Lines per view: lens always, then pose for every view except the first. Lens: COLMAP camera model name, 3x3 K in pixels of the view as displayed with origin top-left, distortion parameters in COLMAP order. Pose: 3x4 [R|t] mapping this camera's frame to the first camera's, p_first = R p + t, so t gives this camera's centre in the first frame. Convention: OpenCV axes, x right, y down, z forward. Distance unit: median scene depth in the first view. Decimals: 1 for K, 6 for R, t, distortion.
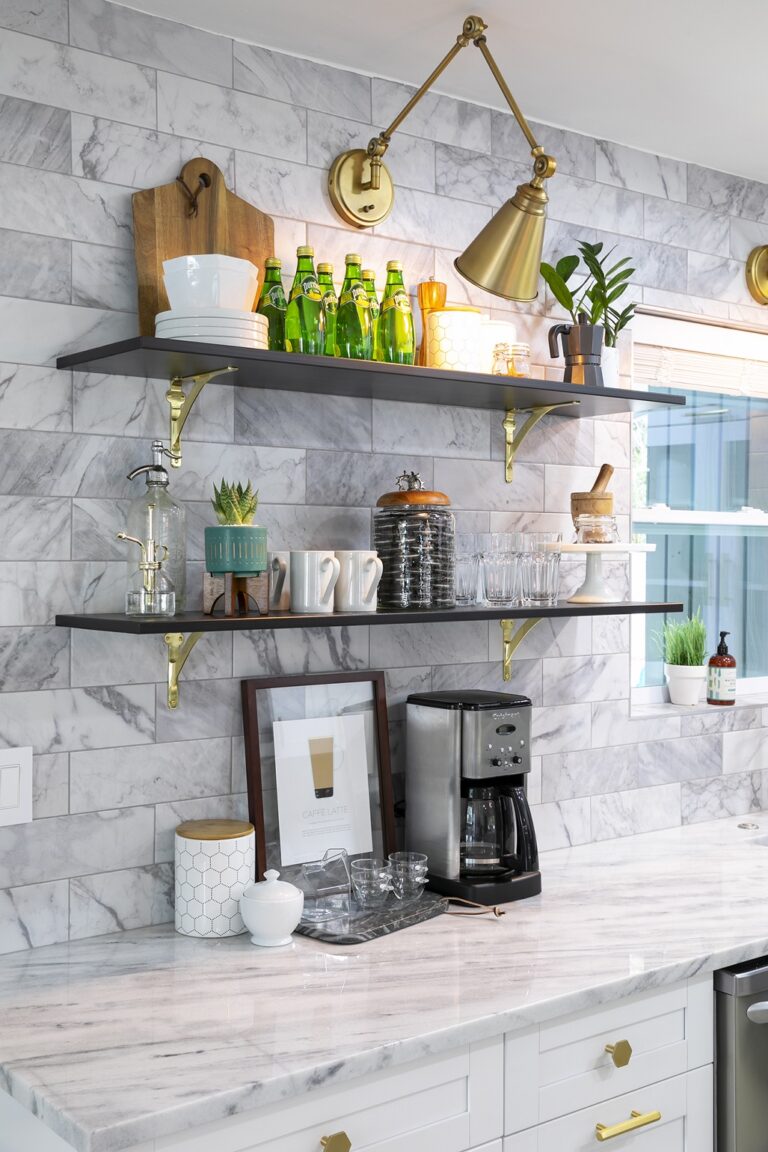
lens RADIAL K [[1320.6, 0, 379.9], [0, 1320.6, 570.4], [0, 0, 1]] dist [0.041252, 0.000000]
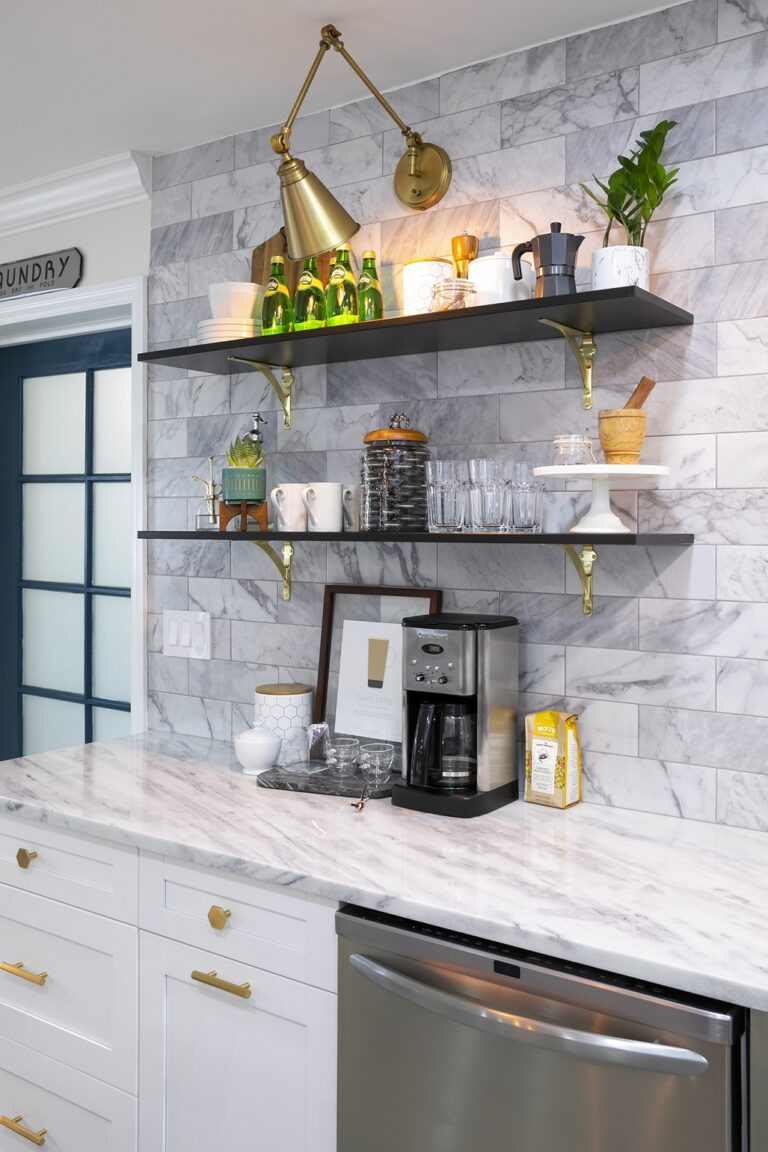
lens RADIAL K [[1054.9, 0, 385.3], [0, 1054.9, 524.7], [0, 0, 1]] dist [-0.007869, 0.000000]
pose [[0.291325, -0.007327, -0.956596, 0.870428], [-0.018793, 0.999734, -0.013381, 0.033731], [0.956439, 0.021875, 0.291110, 0.706132]]
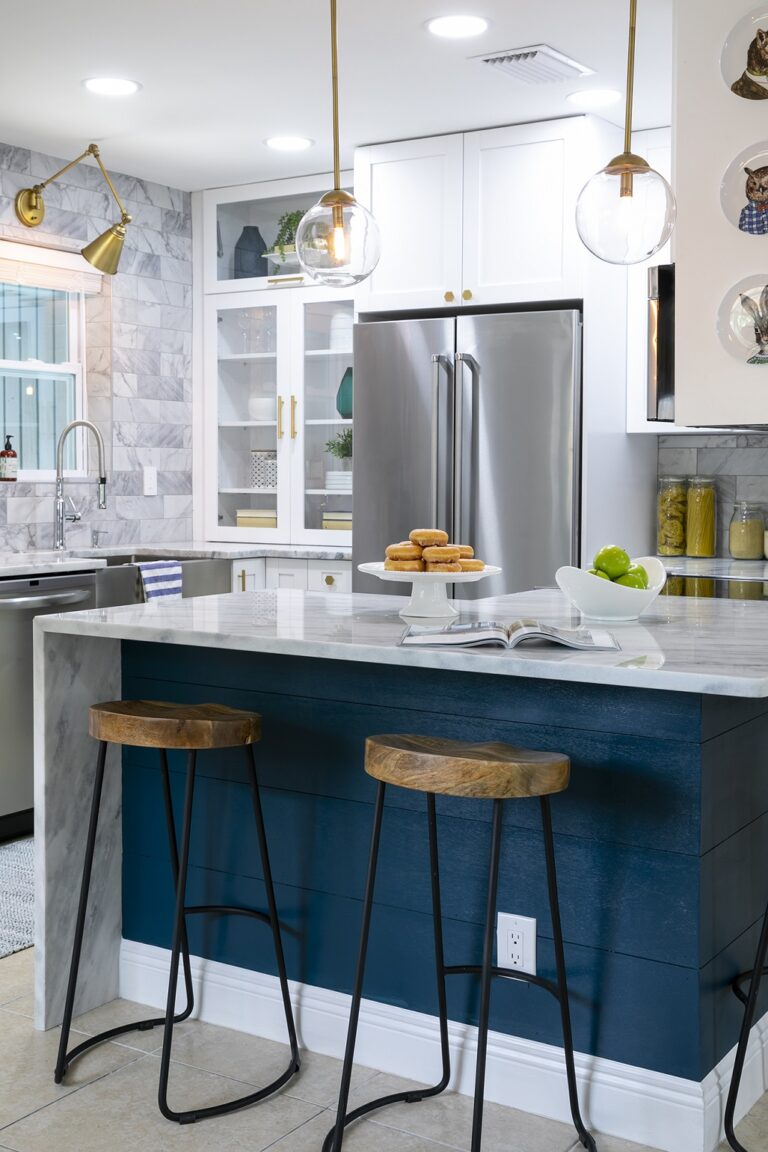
lens RADIAL K [[1457.8, 0, 362.9], [0, 1457.8, 572.3], [0, 0, 1]] dist [0.027345, 0.000000]
pose [[0.942319, -0.026560, 0.333660, 0.095296], [0.008342, 0.998401, 0.055915, 0.151863], [-0.334612, -0.049906, 0.941034, -1.032376]]
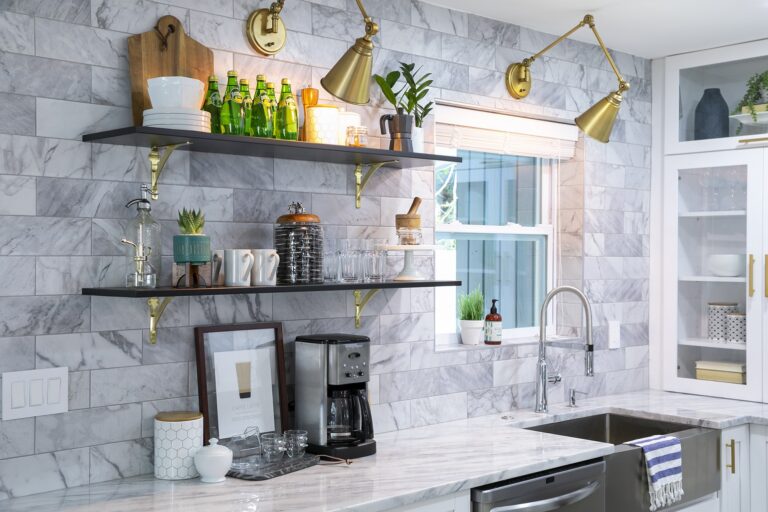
lens RADIAL K [[980.1, 0, 390.8], [0, 980.1, 256.5], [0, 0, 1]] dist [0.076048, 0.000000]
pose [[0.994808, -0.003424, 0.101713, 0.014436], [0.004487, 0.999938, -0.010220, 0.006945], [-0.101672, 0.010623, 0.994761, -0.244024]]
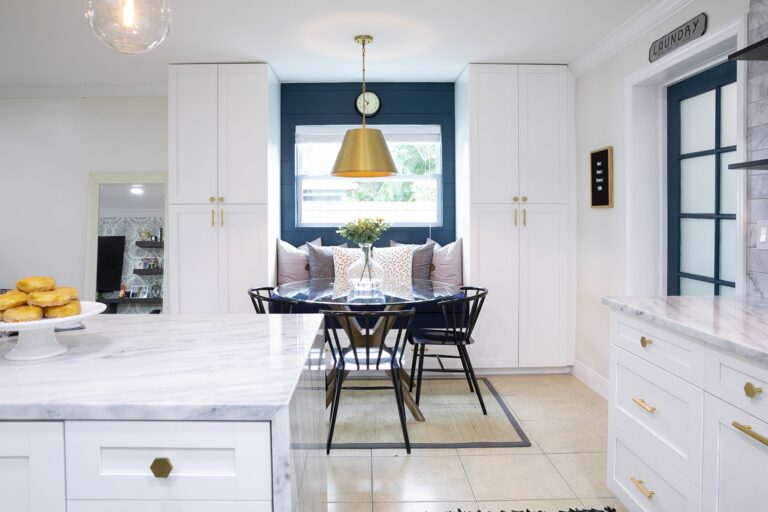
lens RADIAL K [[524.5, 0, 375.1], [0, 524.5, 234.6], [0, 0, 1]] dist [-0.081547, 0.054703]
pose [[-0.604102, 0.017594, -0.796713, 0.808826], [-0.013173, 0.999399, 0.032058, 0.118899], [0.796798, 0.029861, -0.603507, 0.815639]]
